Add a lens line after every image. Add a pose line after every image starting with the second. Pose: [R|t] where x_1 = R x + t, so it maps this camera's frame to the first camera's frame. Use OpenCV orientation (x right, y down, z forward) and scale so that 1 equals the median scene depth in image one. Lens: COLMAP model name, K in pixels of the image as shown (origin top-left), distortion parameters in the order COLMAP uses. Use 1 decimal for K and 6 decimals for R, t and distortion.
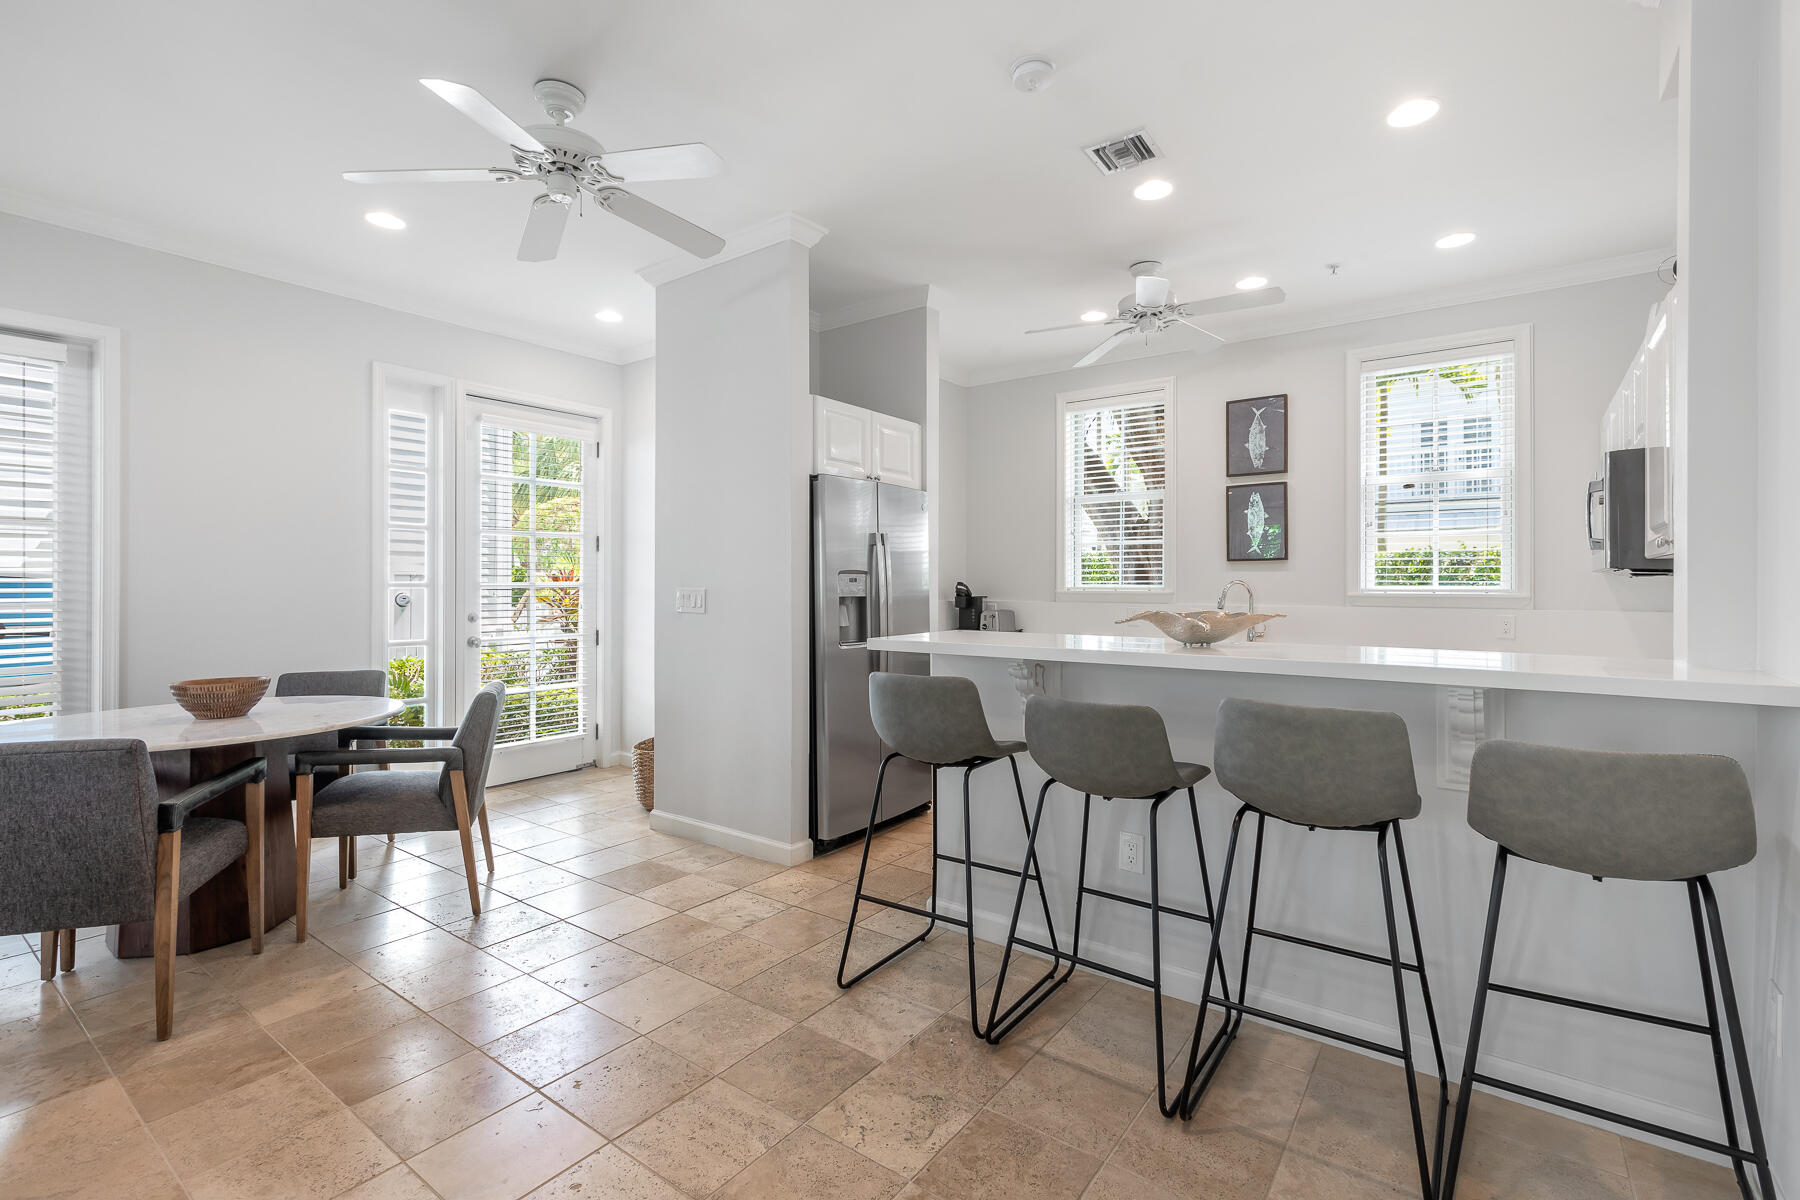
lens RADIAL K [[812.1, 0, 900.8], [0, 812.1, 585.7], [0, 0, 1]] dist [0.000078, 0.001240]
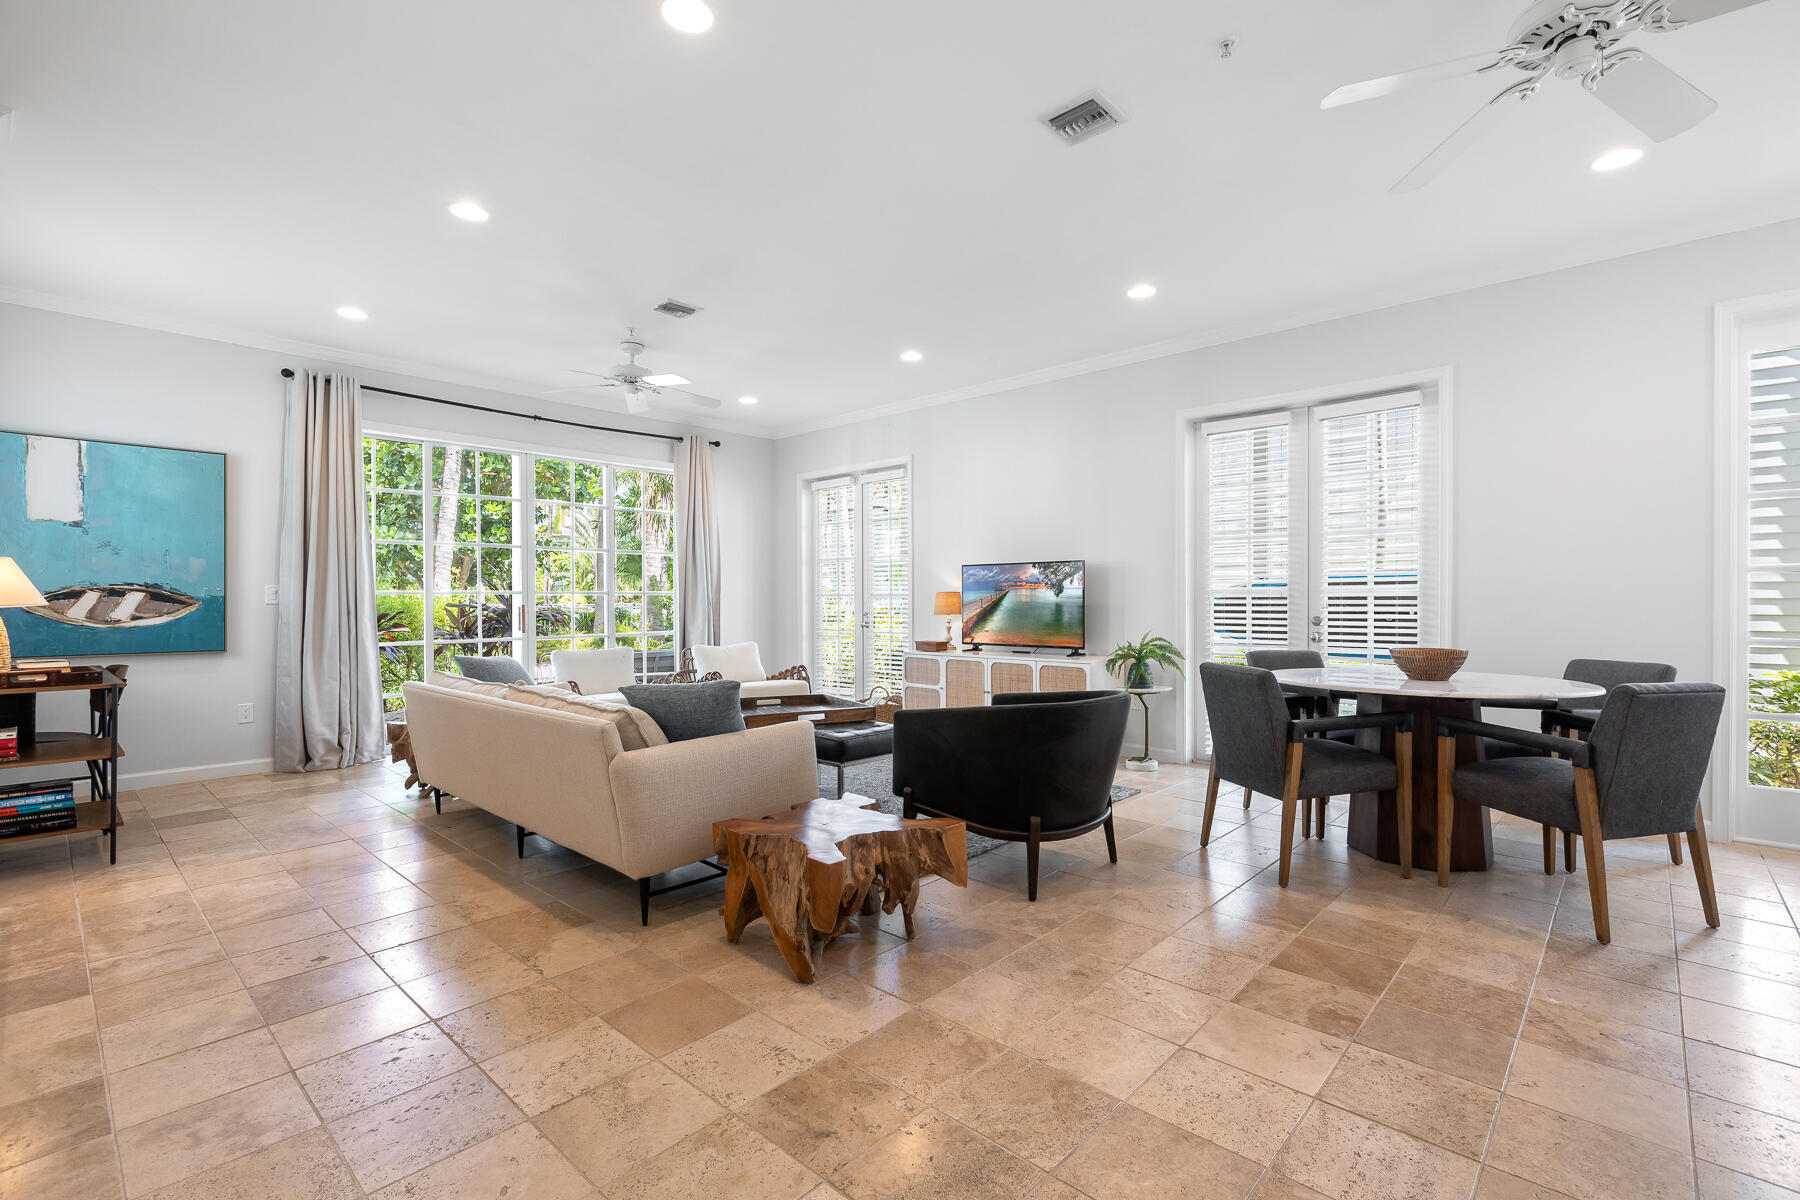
lens RADIAL K [[812.1, 0, 902.9], [0, 812.1, 605.0], [0, 0, 1]] dist [0.000078, 0.001240]
pose [[-0.120185, 0.004478, -0.992741, 0.551549], [0.002997, 0.999987, 0.004148, 0.059174], [0.992747, -0.002477, -0.120197, 0.497163]]
